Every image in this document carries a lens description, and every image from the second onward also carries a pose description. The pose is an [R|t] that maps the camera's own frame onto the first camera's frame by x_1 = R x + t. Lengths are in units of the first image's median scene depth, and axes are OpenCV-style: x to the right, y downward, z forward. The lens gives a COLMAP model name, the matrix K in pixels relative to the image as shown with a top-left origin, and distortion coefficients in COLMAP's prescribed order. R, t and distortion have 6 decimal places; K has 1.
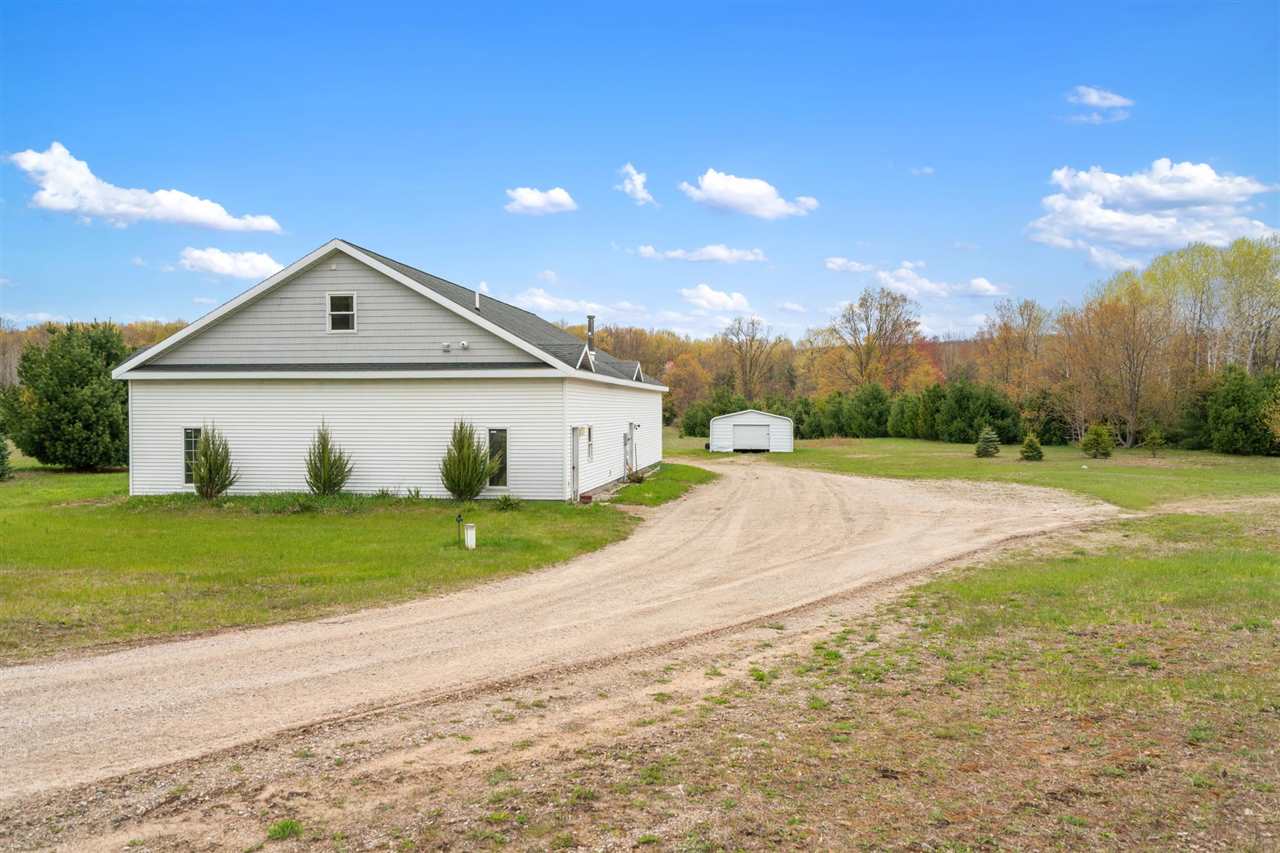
lens RADIAL K [[1112.7, 0, 640.7], [0, 1112.7, 425.8], [0, 0, 1]] dist [0.005016, 0.000674]
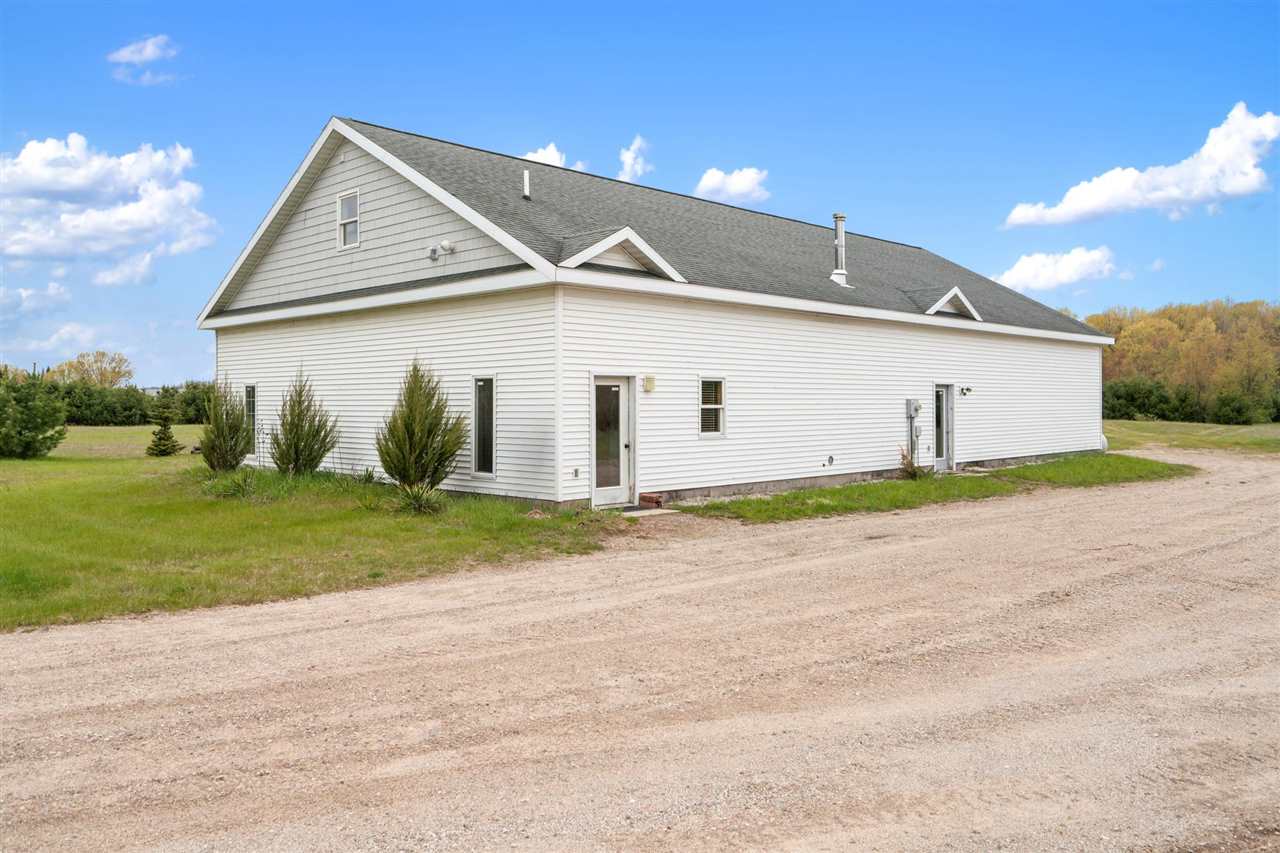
lens RADIAL K [[976.5, 0, 639.3], [0, 976.5, 420.3], [0, 0, 1]] dist [0.005712, 0.002556]
pose [[0.786323, 0.010242, -0.617731, 0.271174], [-0.009348, 0.999945, 0.004680, 0.022689], [0.617745, 0.002094, 0.786375, 0.628449]]
